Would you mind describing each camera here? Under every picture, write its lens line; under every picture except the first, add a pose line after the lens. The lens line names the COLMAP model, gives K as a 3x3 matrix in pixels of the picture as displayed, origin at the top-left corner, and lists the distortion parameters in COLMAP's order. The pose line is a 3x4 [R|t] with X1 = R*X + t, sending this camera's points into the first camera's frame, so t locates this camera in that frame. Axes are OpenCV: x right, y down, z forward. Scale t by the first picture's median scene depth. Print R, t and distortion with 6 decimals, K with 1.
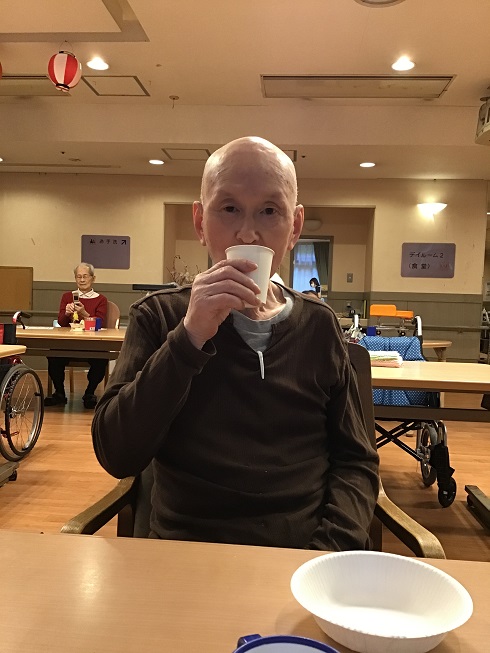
lens RADIAL K [[595.4, 0, 245.0], [0, 595.4, 326.5], [0, 0, 1]] dist [-0.002812, -0.004235]
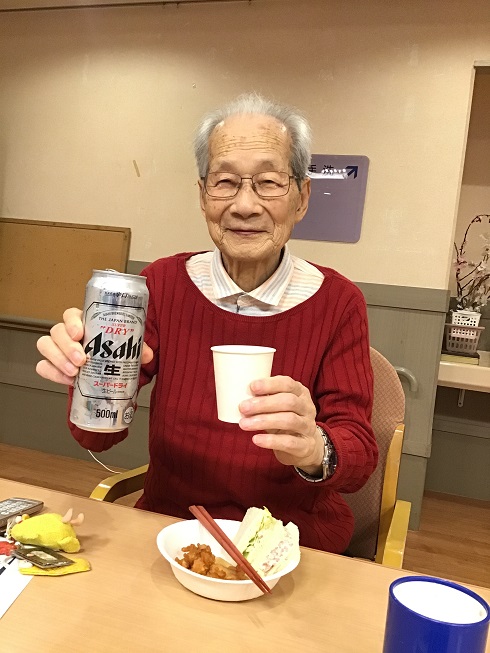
lens RADIAL K [[596.0, 0, 245.0], [0, 596.0, 326.5], [0, 0, 1]] dist [0.095239, -0.011378]
pose [[0.965645, 0.085354, -0.245446, -0.306851], [-0.090967, 0.995786, -0.011603, -0.059260], [0.243421, 0.033532, 0.969341, 1.127787]]
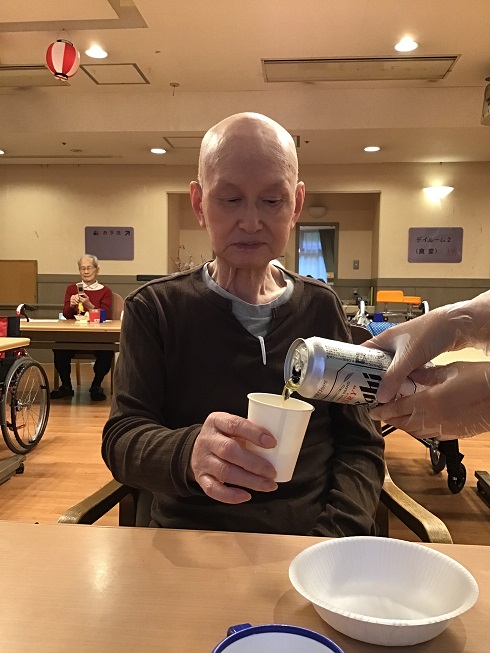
lens RADIAL K [[598.1, 0, 245.0], [0, 598.1, 326.5], [0, 0, 1]] dist [-0.000815, -0.019294]
pose [[0.999758, -0.018466, -0.011940, 0.002814], [0.018662, 0.999689, 0.016519, 0.002342], [0.011631, -0.016737, 0.999792, 0.004644]]
